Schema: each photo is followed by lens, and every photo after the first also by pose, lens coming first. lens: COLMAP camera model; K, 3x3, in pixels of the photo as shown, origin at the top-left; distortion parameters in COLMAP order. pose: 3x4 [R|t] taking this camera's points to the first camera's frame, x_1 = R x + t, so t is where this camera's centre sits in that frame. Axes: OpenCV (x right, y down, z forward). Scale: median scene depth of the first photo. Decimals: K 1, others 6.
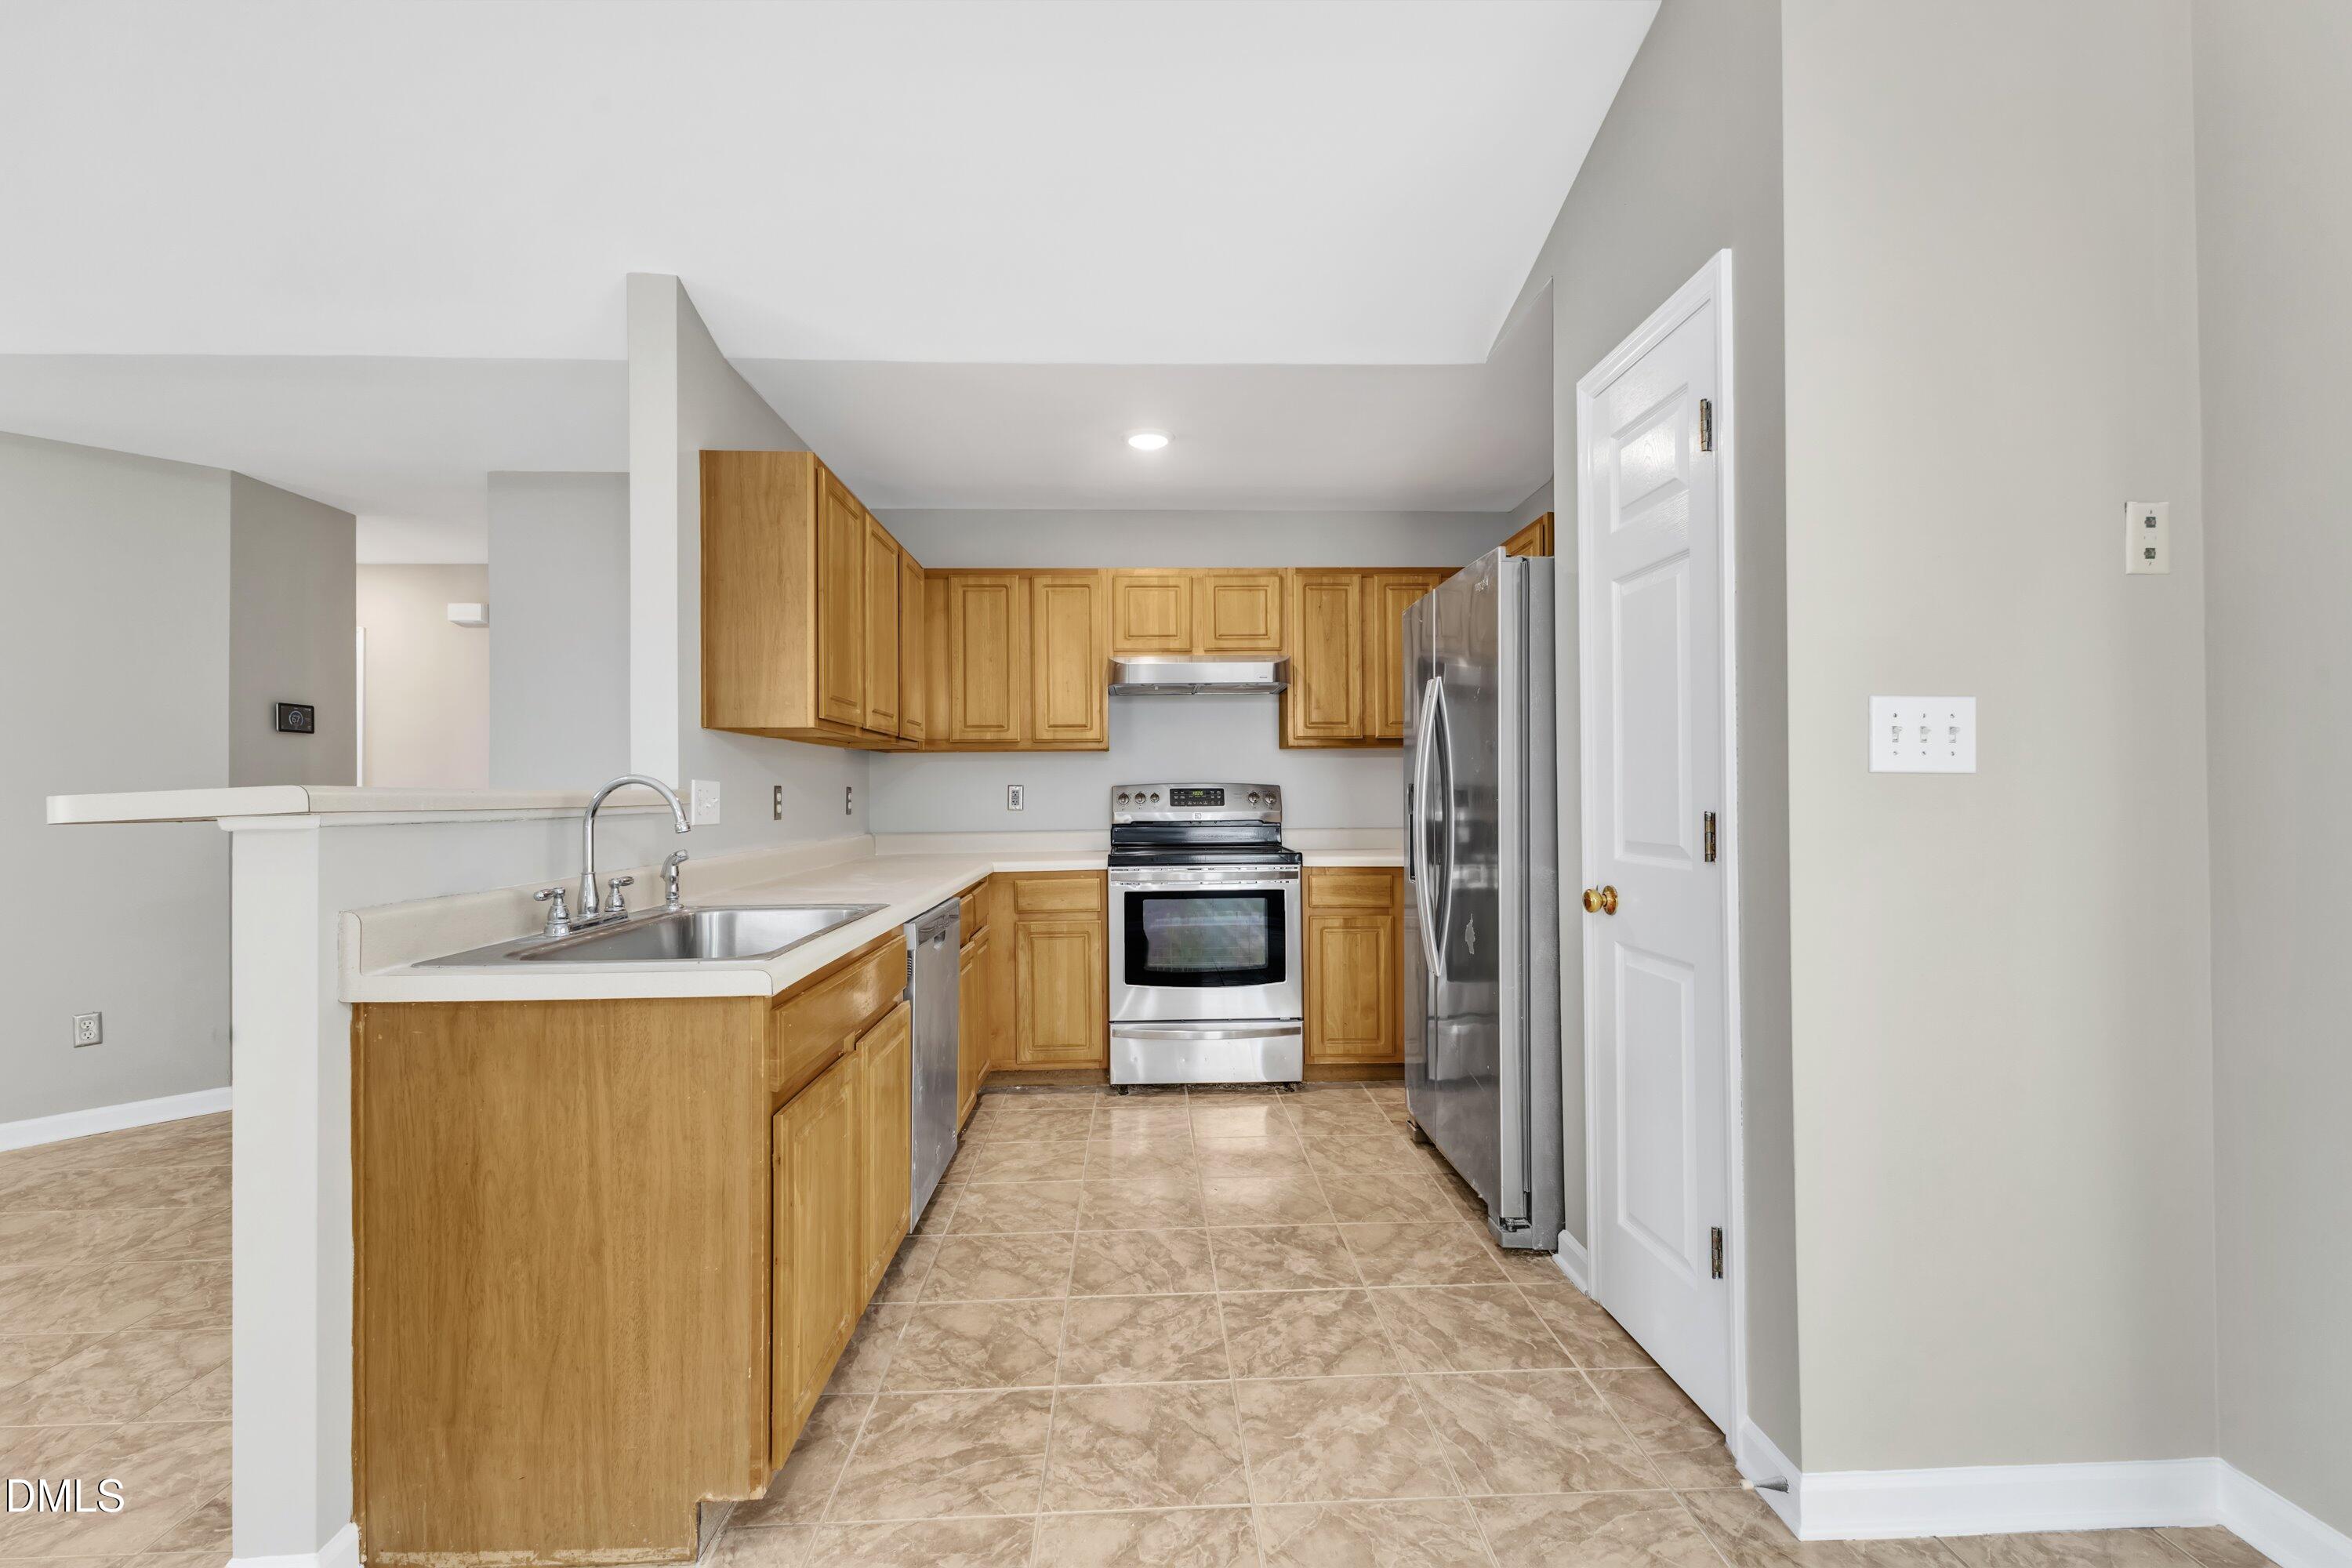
lens RADIAL K [[1009.4, 0, 1177.6], [0, 1009.4, 782.6], [0, 0, 1]] dist [0.012963, -0.003165]
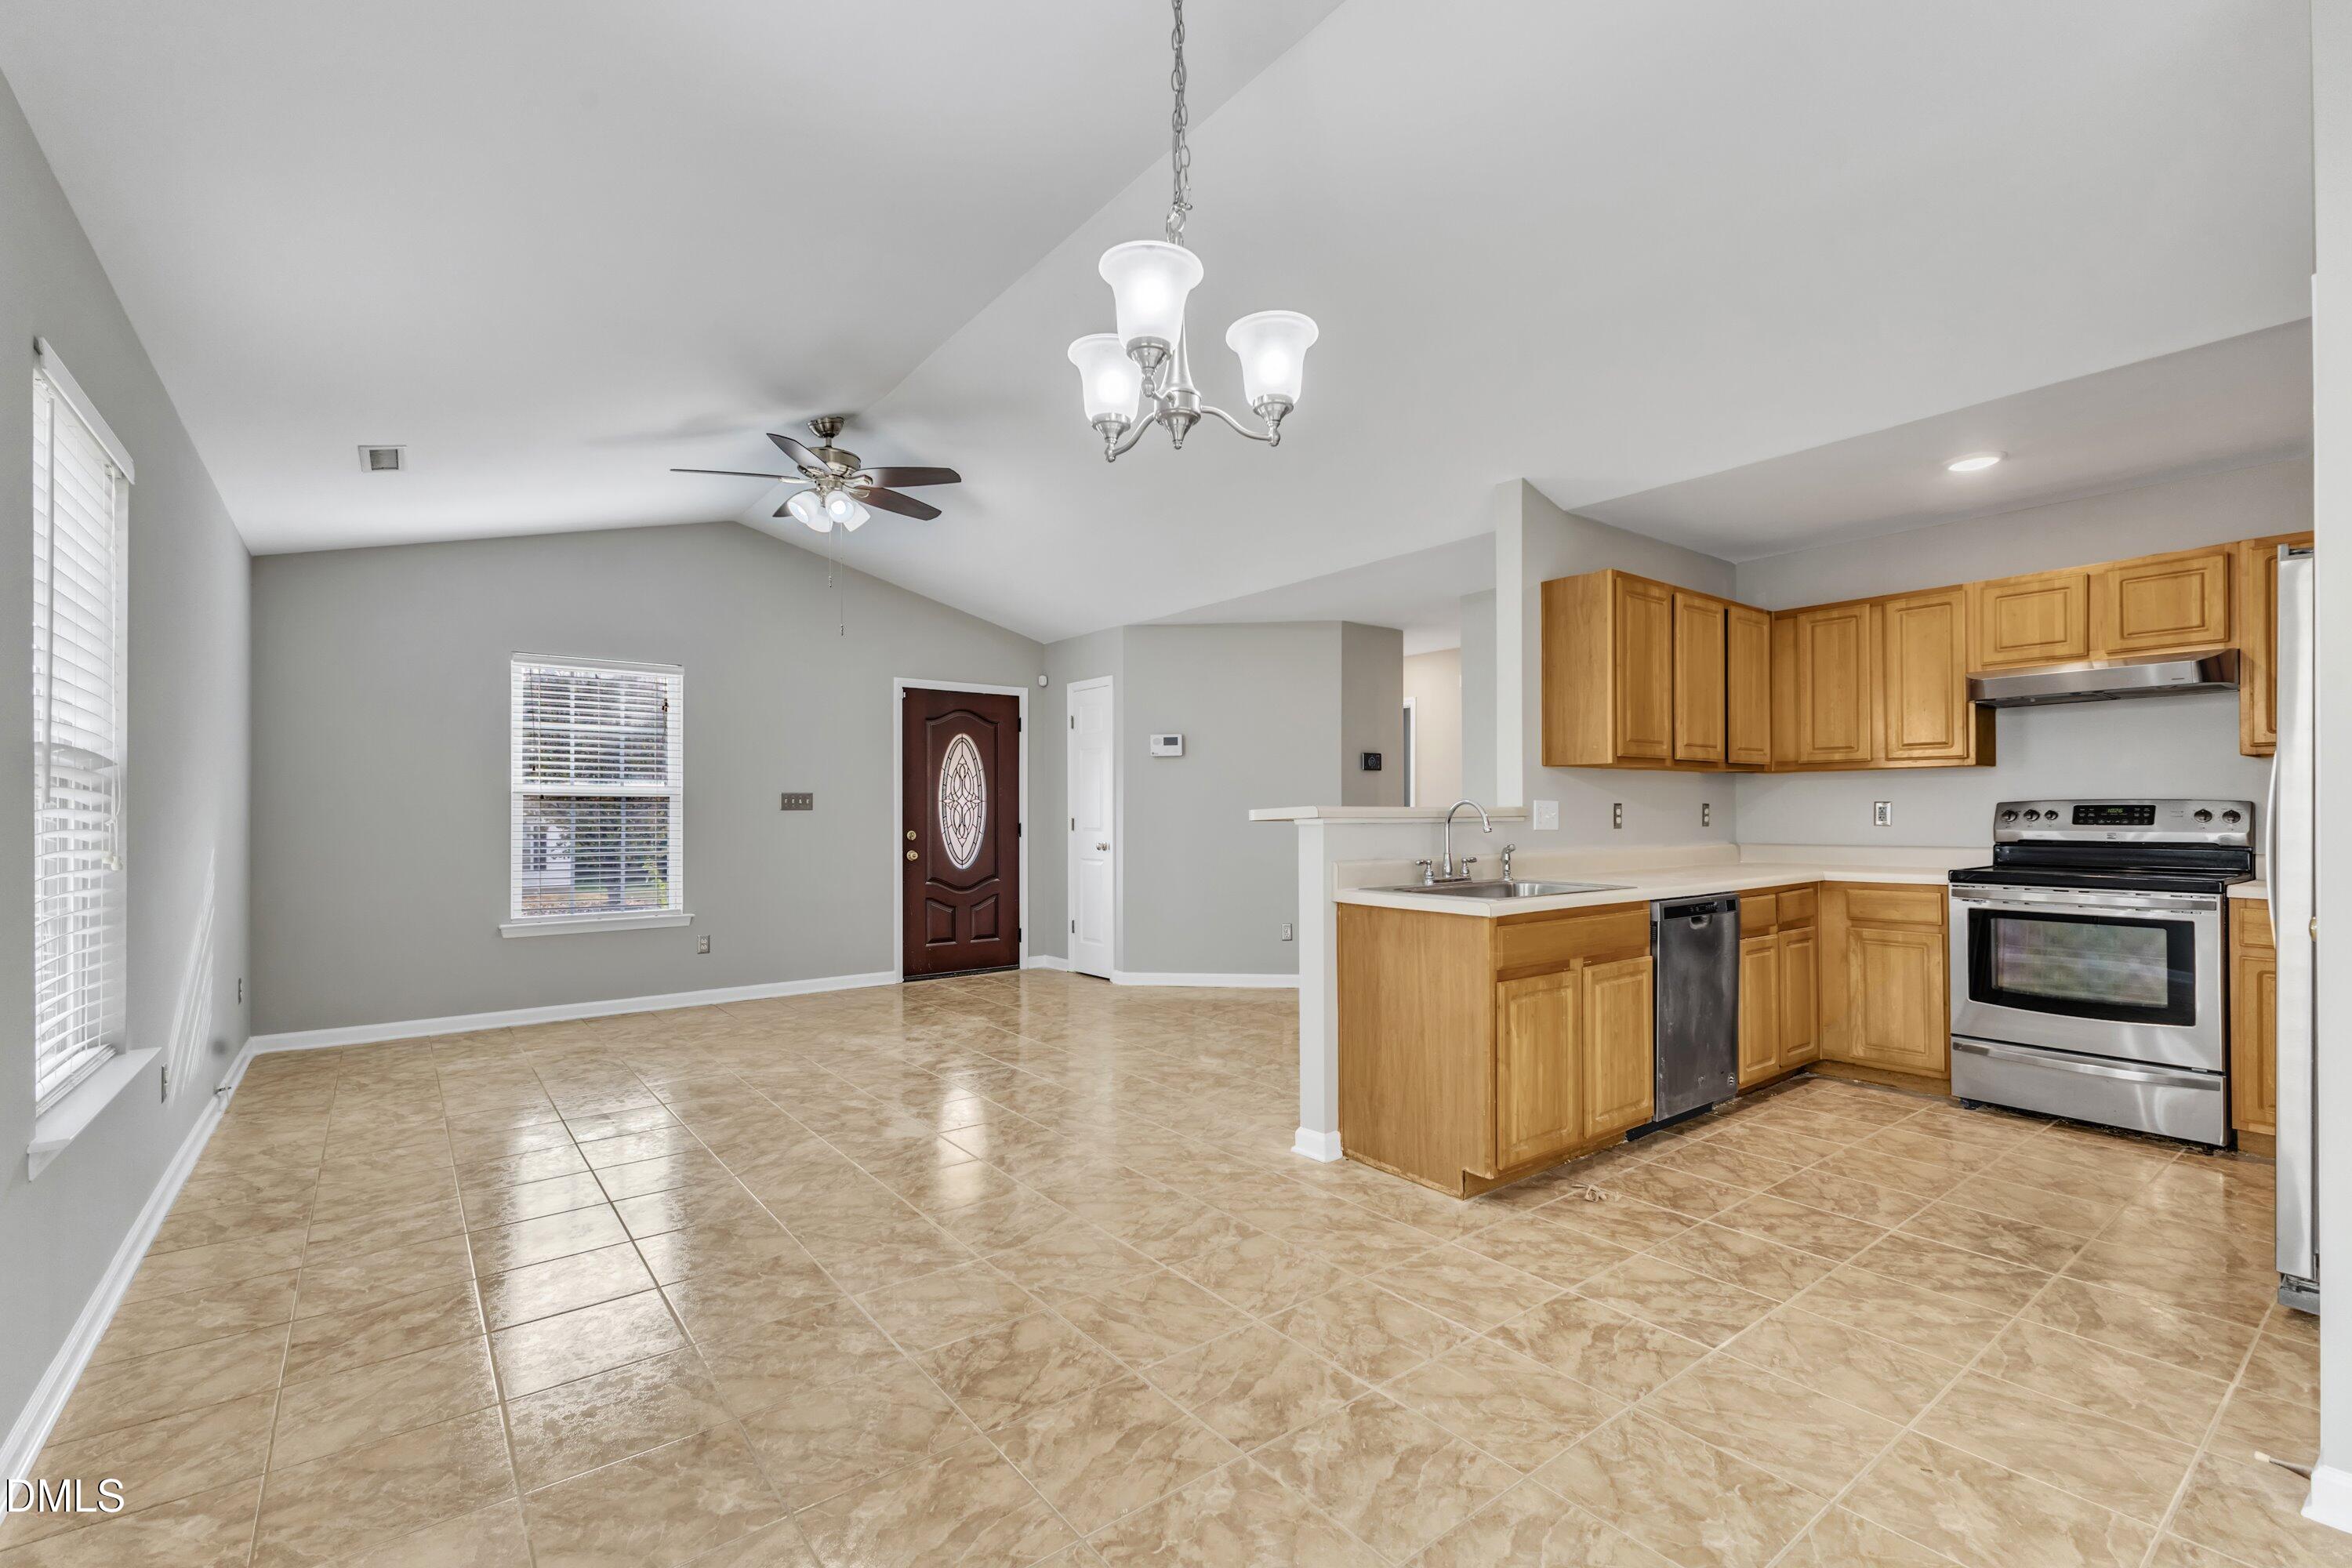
lens RADIAL K [[1020.0, 0, 1176.7], [0, 1020.0, 803.1], [0, 0, 1]] dist [0.010514, -0.000092]
pose [[0.577139, 0.000707, -0.816646, 0.559616], [0.005887, 0.999970, 0.005026, -0.011084], [0.816625, -0.007709, 0.577118, -0.399483]]
